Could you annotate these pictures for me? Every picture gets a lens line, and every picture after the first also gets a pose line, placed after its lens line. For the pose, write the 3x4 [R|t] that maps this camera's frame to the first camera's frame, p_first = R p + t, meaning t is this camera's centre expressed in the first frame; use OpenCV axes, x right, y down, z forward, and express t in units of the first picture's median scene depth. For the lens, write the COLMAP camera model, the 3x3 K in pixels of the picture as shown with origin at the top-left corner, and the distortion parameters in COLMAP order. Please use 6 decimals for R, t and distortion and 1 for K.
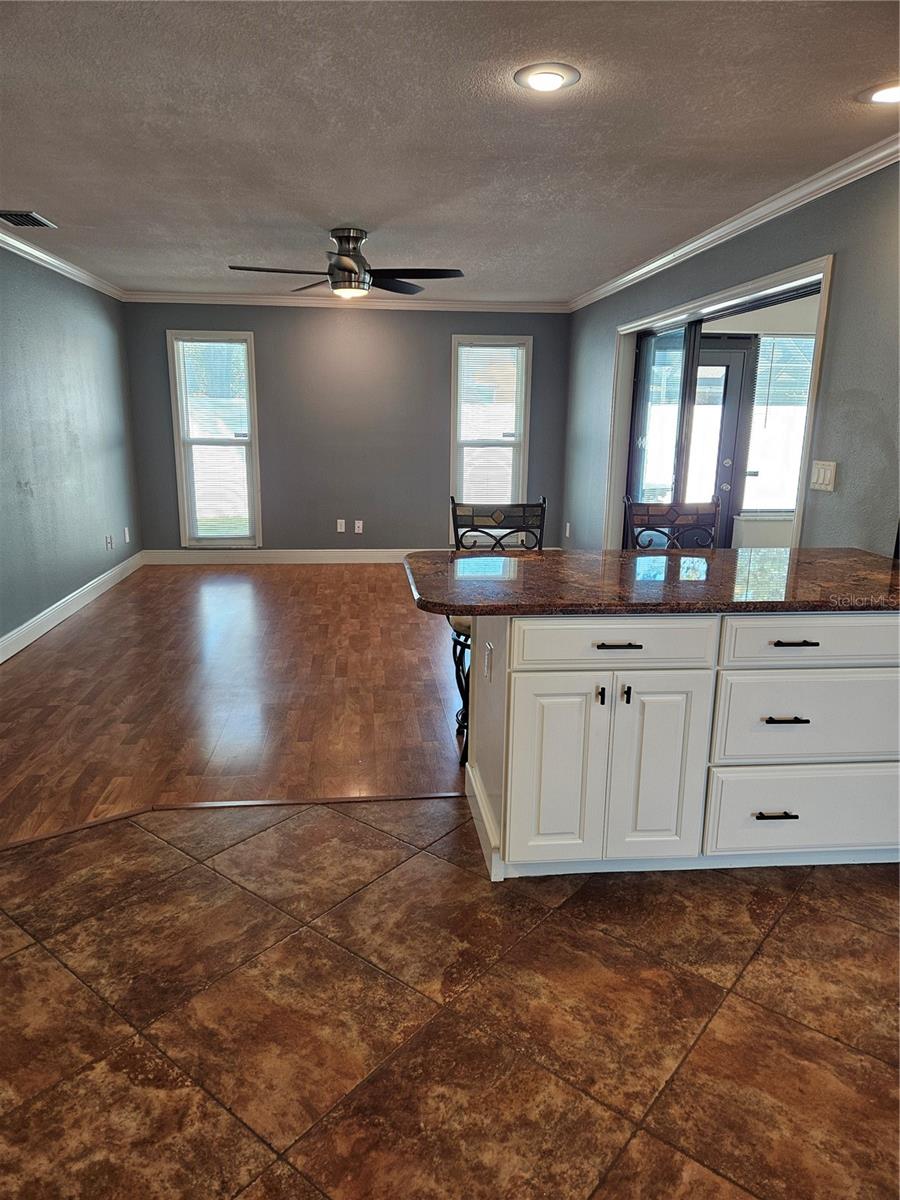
lens RADIAL K [[799.6, 0, 447.0], [0, 799.6, 604.3], [0, 0, 1]] dist [0.067727, -0.049013]
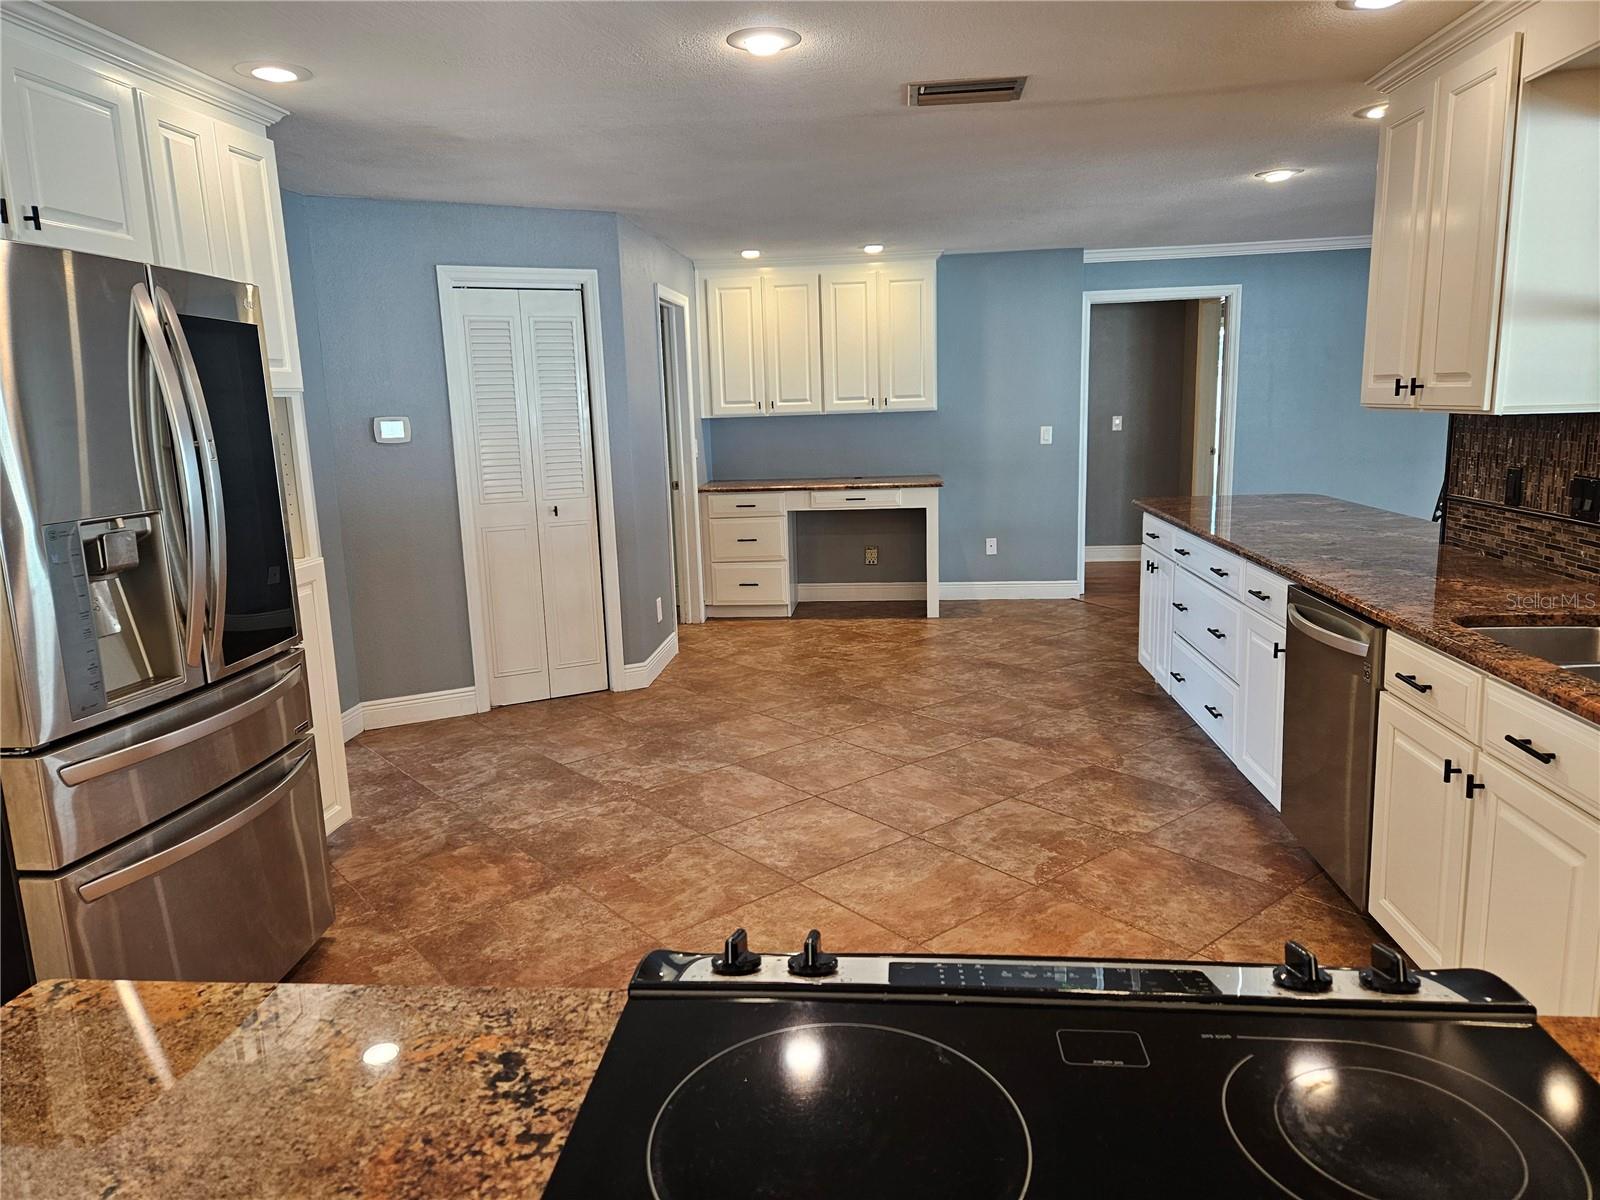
lens RADIAL K [[1066.1, 0, 794.9], [0, 1066.1, 588.4], [0, 0, 1]] dist [0.067727, -0.049013]
pose [[-0.190807, 0.169739, -0.966841, 2.649148], [-0.198753, 0.957856, 0.207386, -0.164393], [0.961296, 0.231733, -0.149030, 0.681599]]
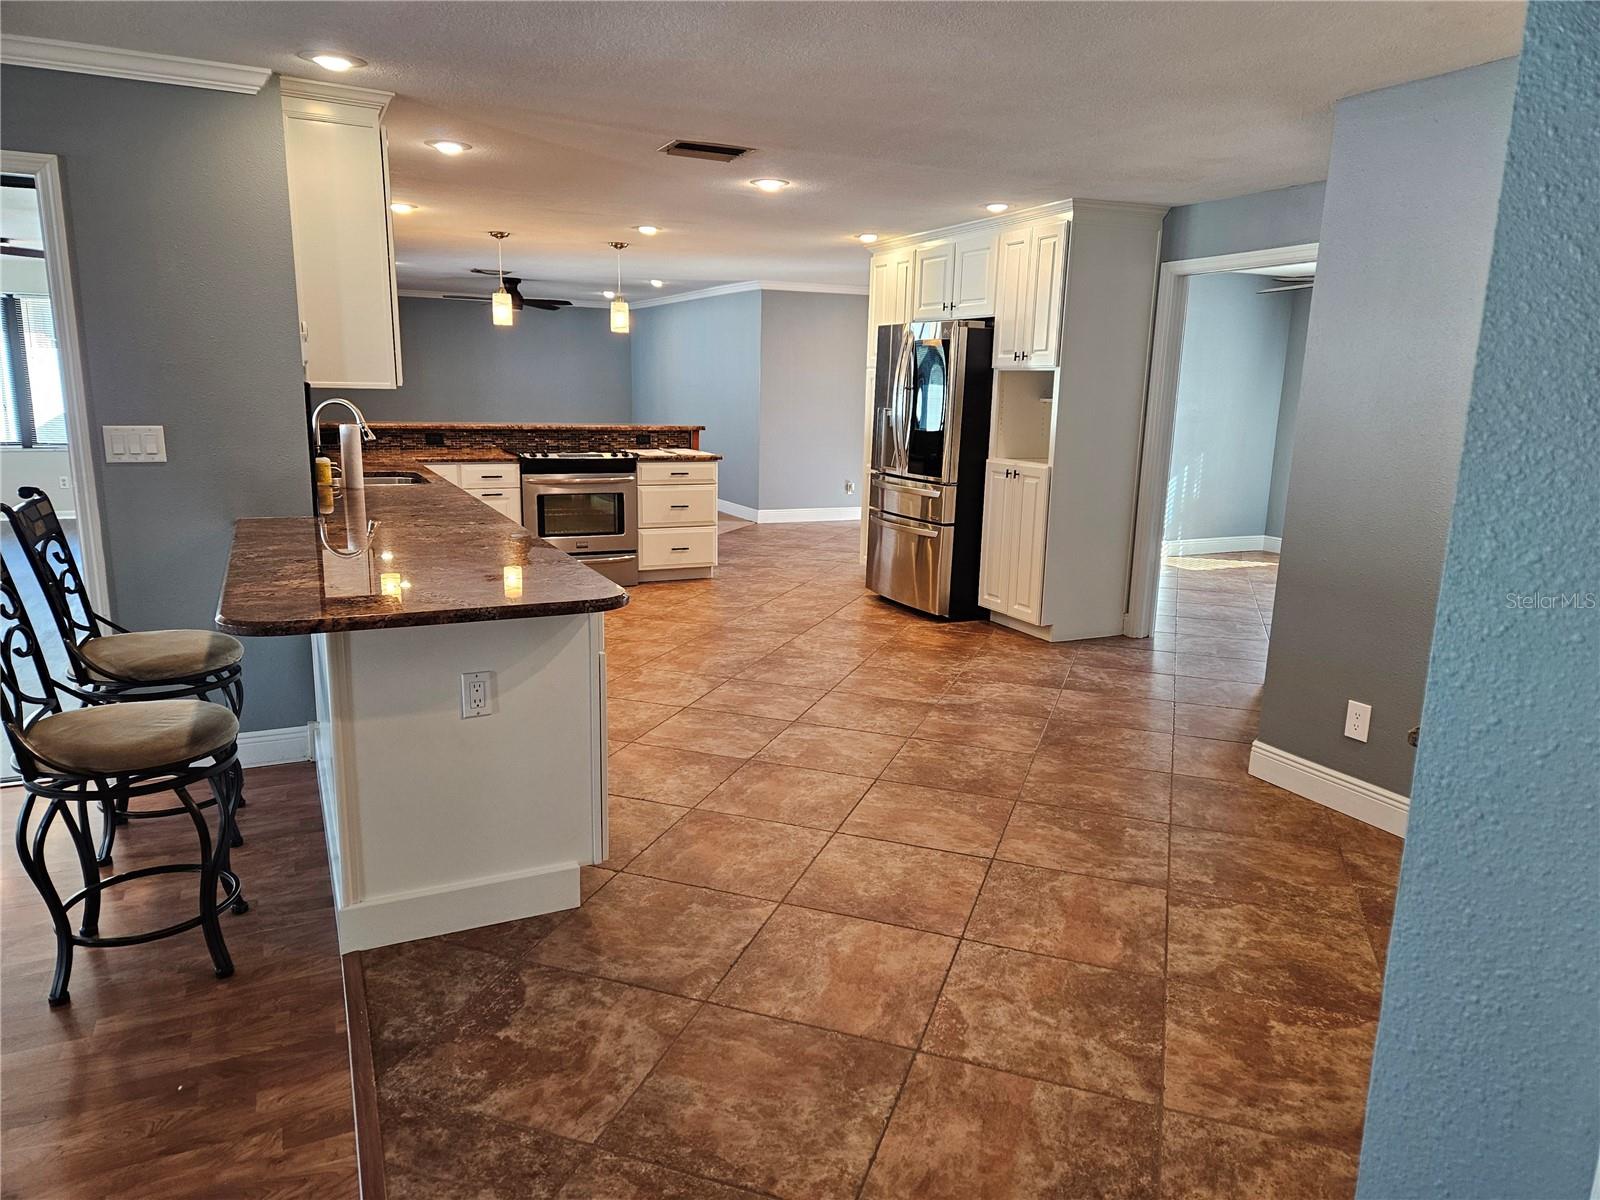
lens RADIAL K [[1066.1, 0, 793.4], [0, 1066.1, 608.3], [0, 0, 1]] dist [0.067727, -0.049013]
pose [[-0.334780, -0.212968, 0.917914, -1.219613], [0.193966, 0.937689, 0.288299, -0.304142], [-0.922117, 0.274561, -0.272611, 1.191863]]
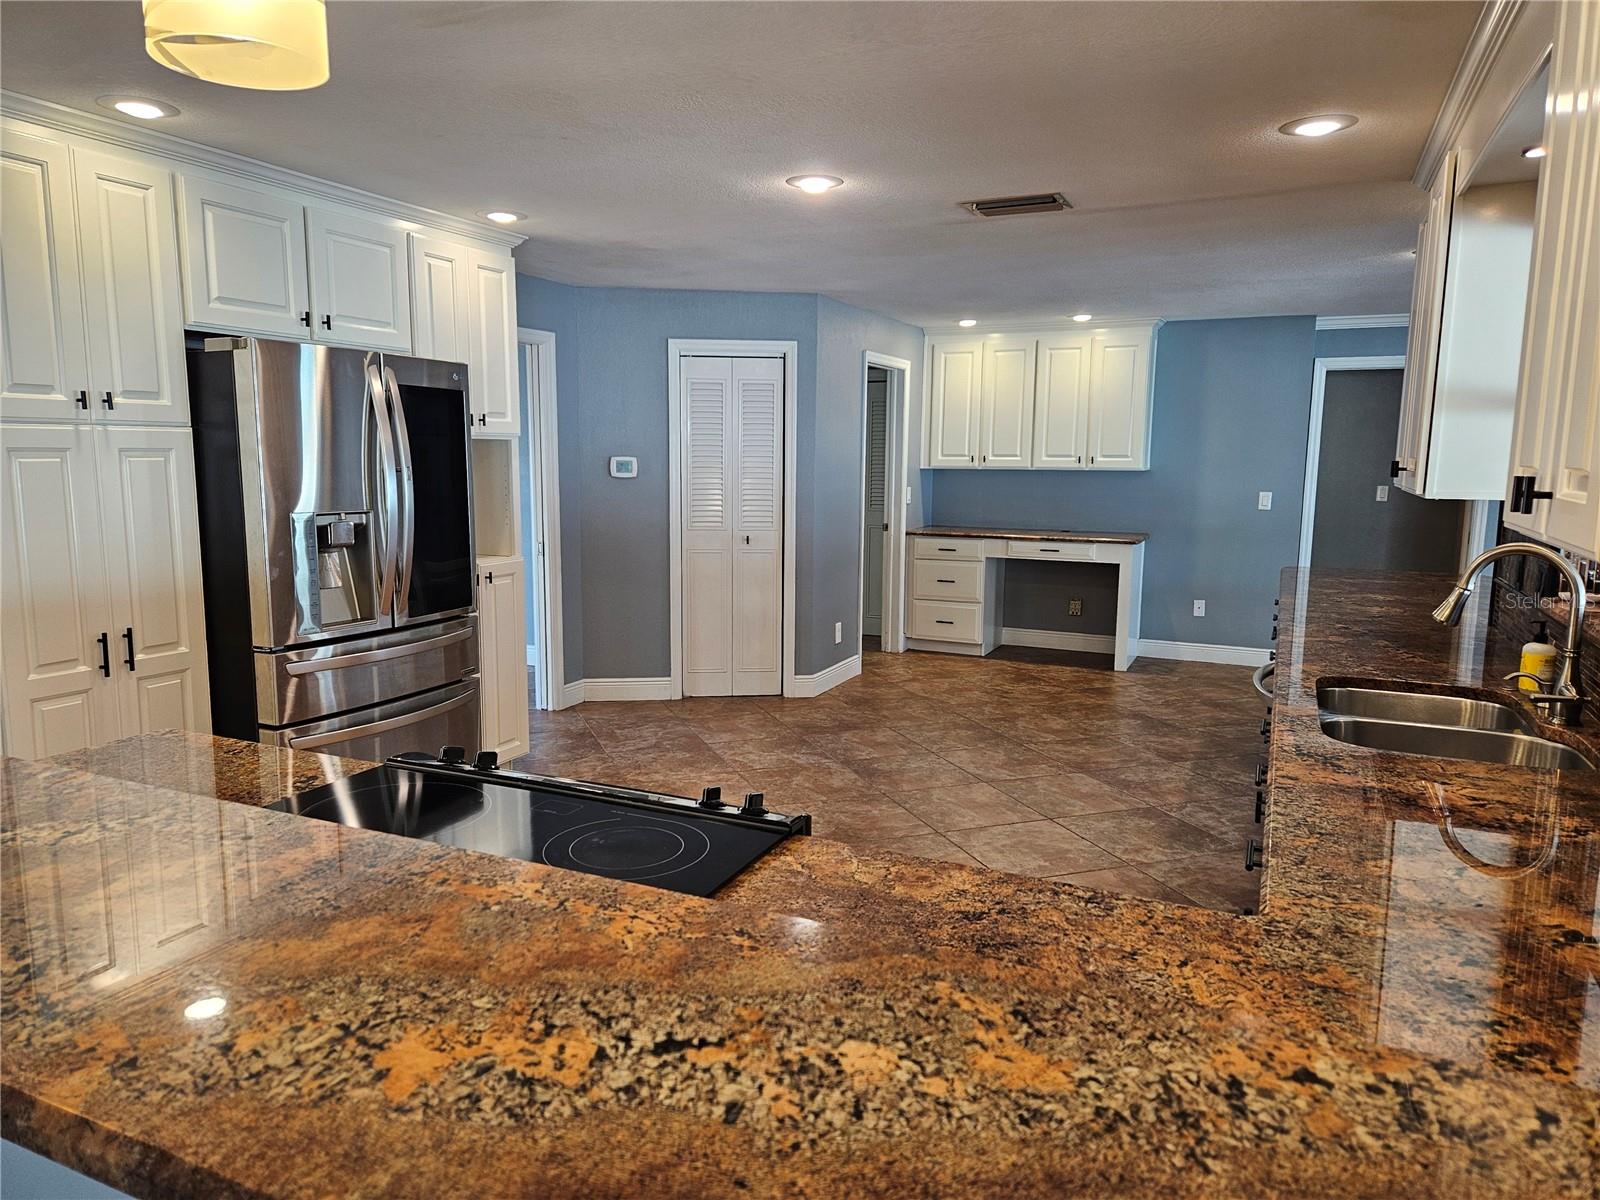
lens RADIAL K [[1066.1, 0, 786.7], [0, 1066.1, 598.8], [0, 0, 1]] dist [0.067727, -0.049013]
pose [[-0.509518, 0.105934, -0.853914, 2.821064], [-0.212737, 0.946075, 0.244304, -0.304474], [0.833747, 0.306137, -0.459506, 1.242005]]
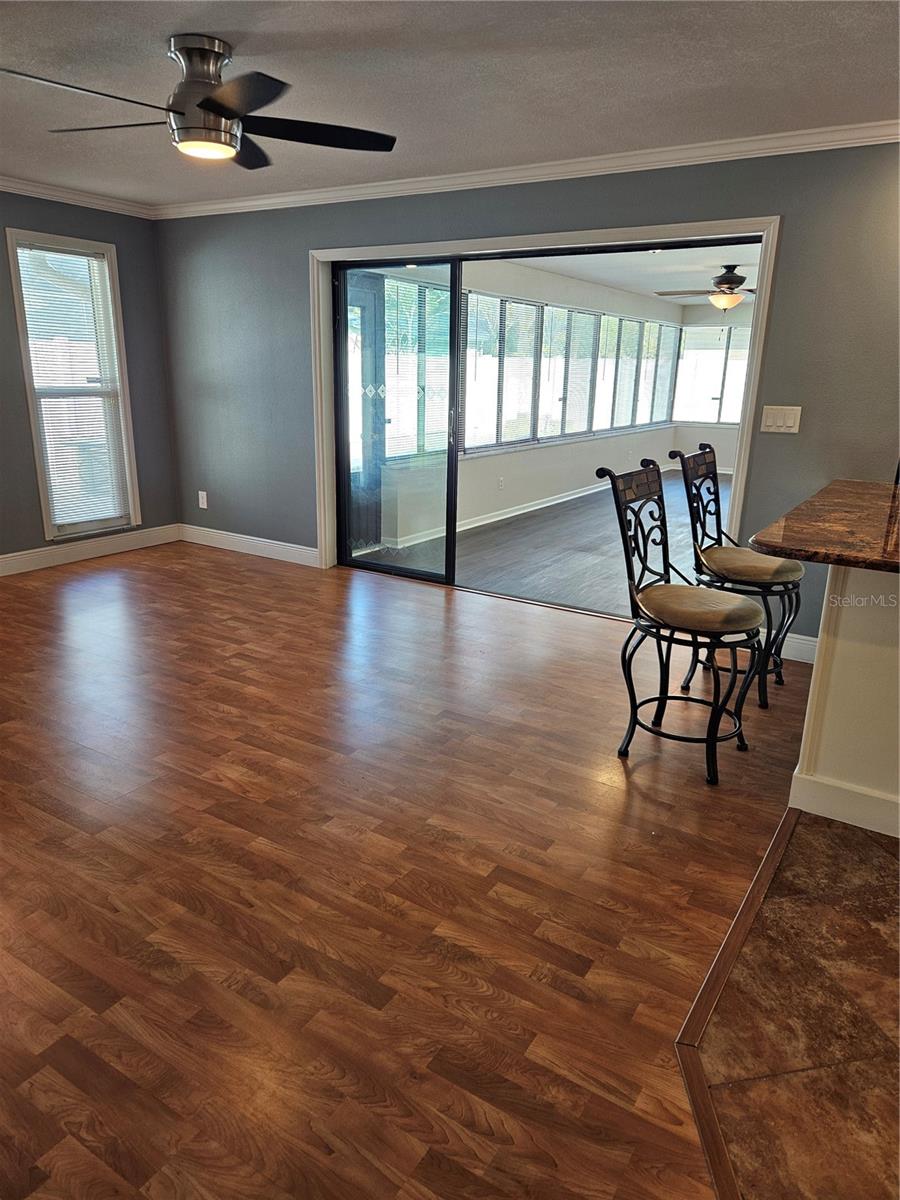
lens RADIAL K [[799.6, 0, 455.5], [0, 799.6, 598.2], [0, 0, 1]] dist [0.067727, -0.049013]
pose [[0.615513, -0.214123, 0.758482, -1.169527], [0.166774, 0.975979, 0.140185, -0.240025], [-0.770280, 0.040209, 0.636437, 1.030795]]
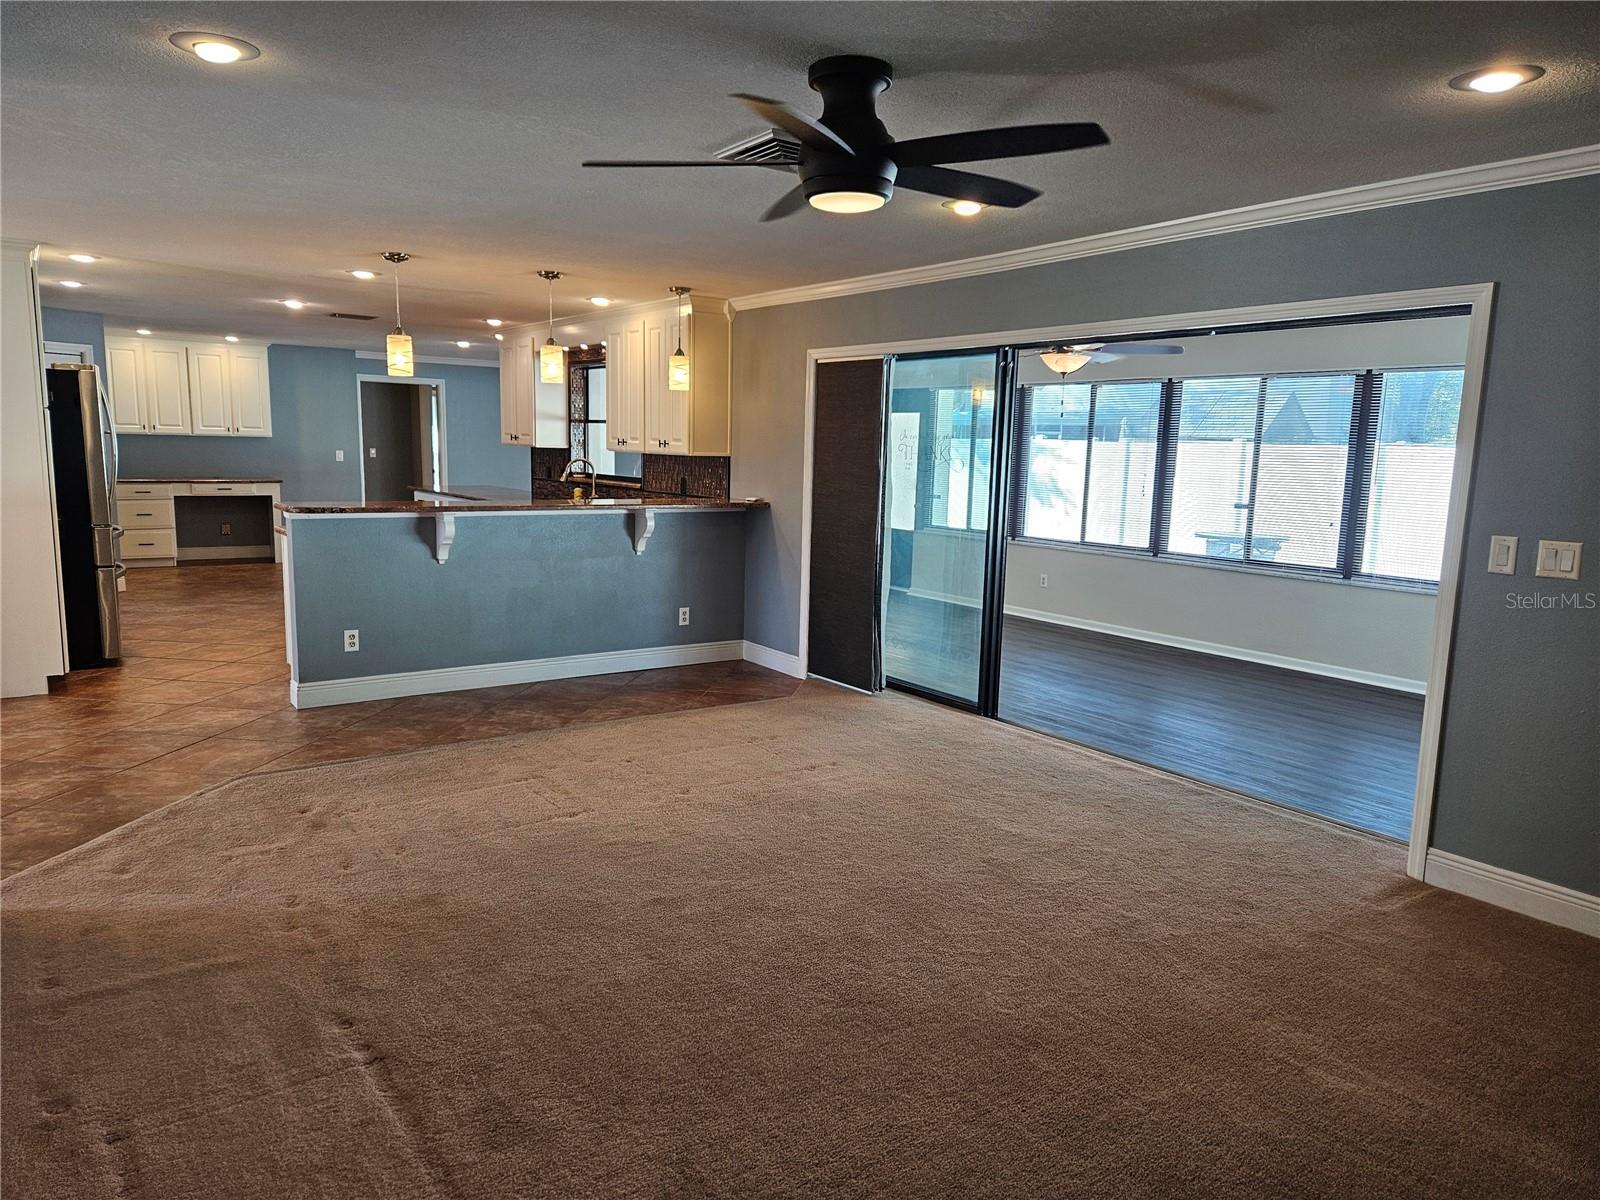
lens RADIAL K [[1066.1, 0, 798.3], [0, 1066.1, 612.2], [0, 0, 1]] dist [0.067727, -0.049013]
pose [[0.504012, 0.138668, -0.852492, 5.495179], [-0.218919, 0.975305, 0.029216, 0.032103], [0.835492, 0.171902, 0.521922, -0.012216]]
